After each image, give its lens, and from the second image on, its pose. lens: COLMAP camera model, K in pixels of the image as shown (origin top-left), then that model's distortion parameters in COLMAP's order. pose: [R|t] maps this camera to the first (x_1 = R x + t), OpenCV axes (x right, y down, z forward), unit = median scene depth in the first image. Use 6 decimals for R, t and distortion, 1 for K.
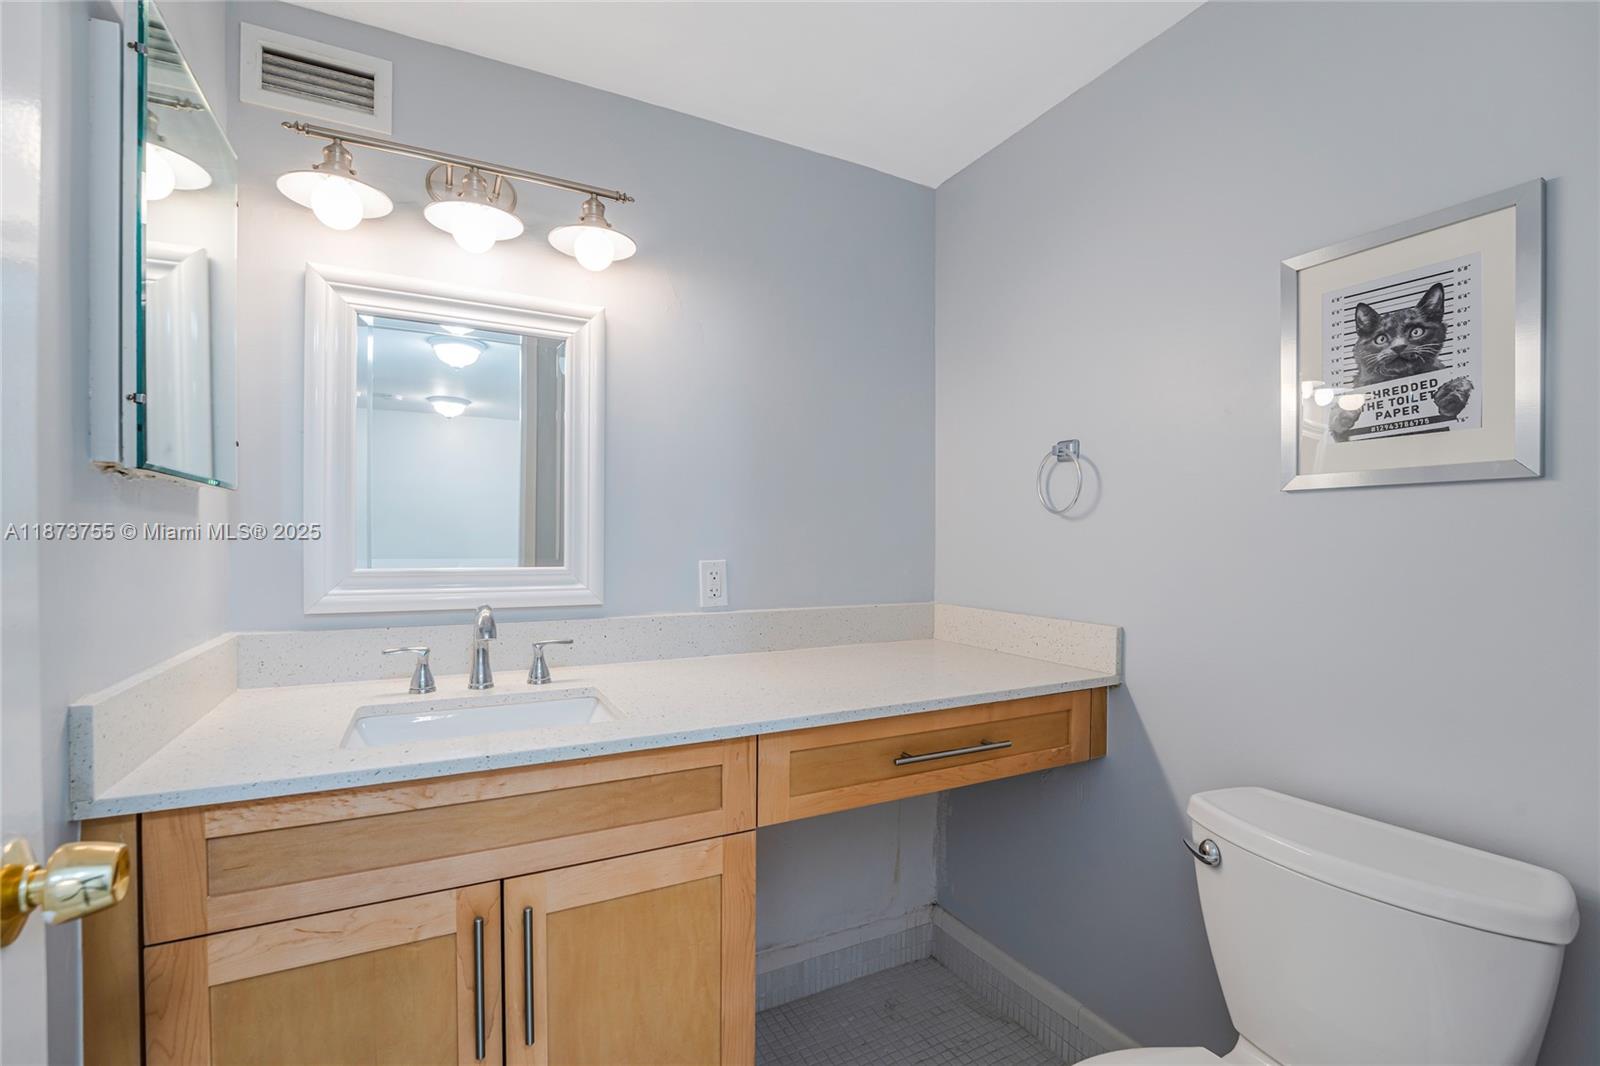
lens RADIAL K [[712.7, 0, 790.2], [0, 712.7, 537.6], [0, 0, 1]] dist [-0.019947, -0.000093]
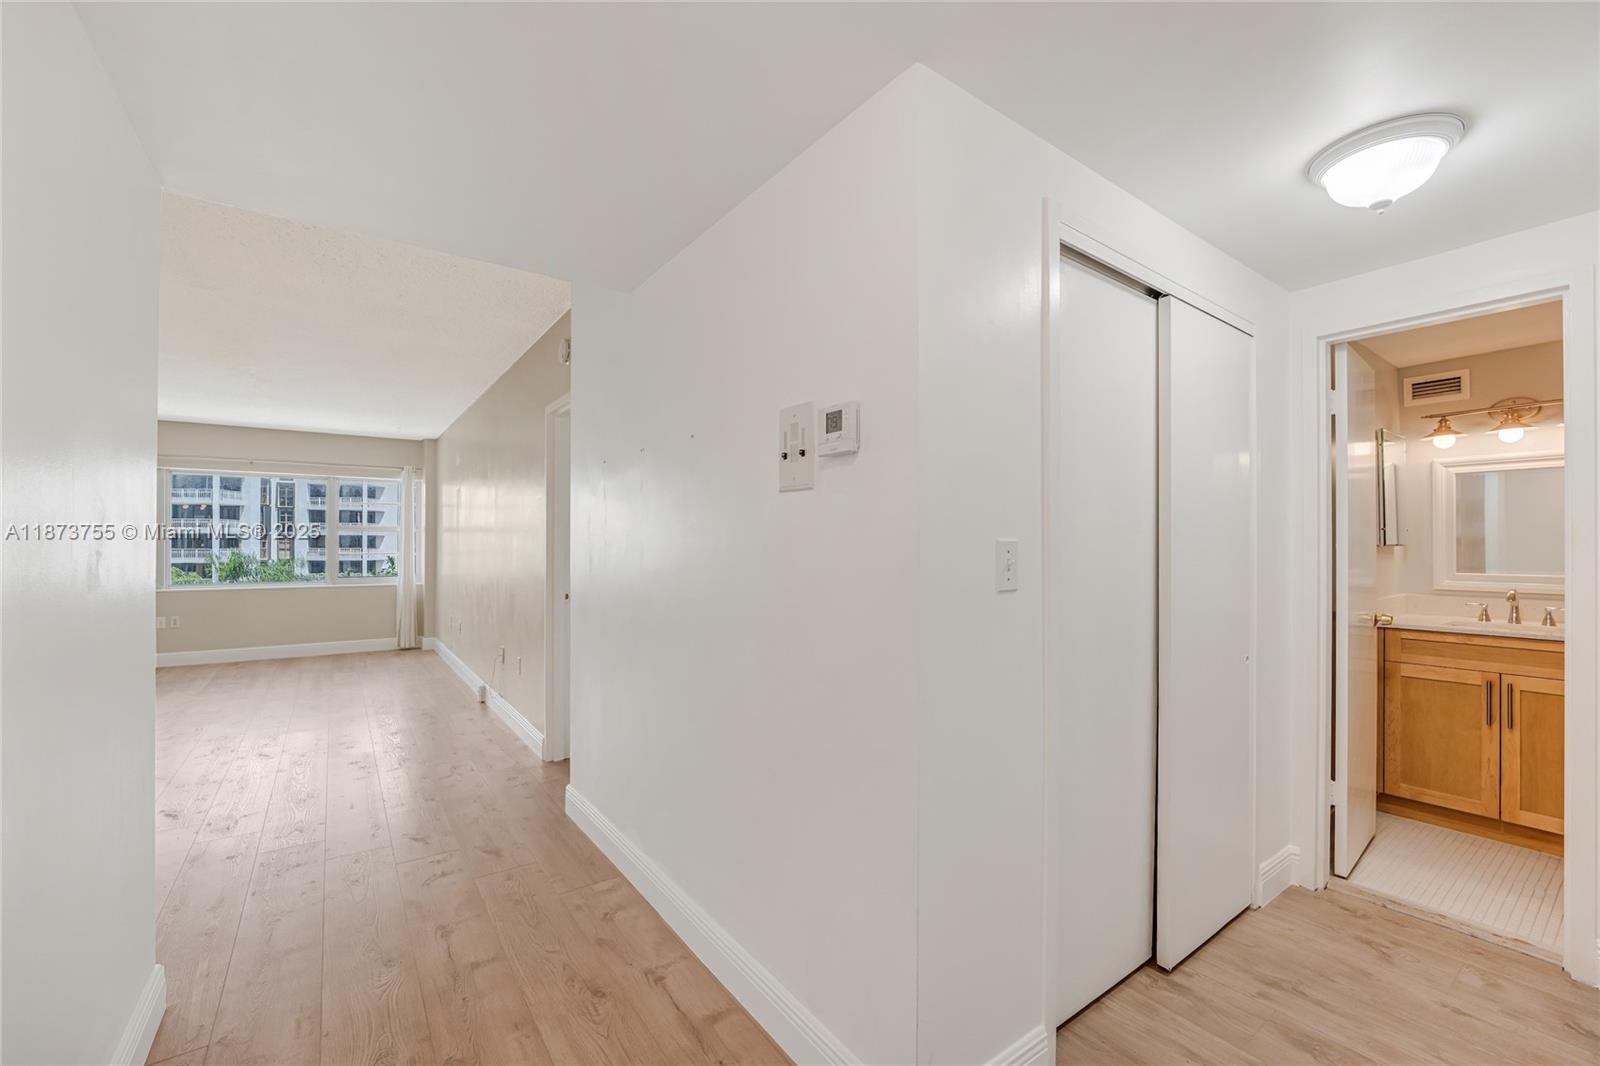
lens RADIAL K [[660.5, 0, 787.0], [0, 660.5, 543.7], [0, 0, 1]] dist [-0.027822, 0.003142]
pose [[0.158371, -0.008866, -0.987340, 1.527830], [-0.000056, 0.999960, -0.008988, -0.050016], [0.987380, 0.001479, 0.158364, -2.068407]]
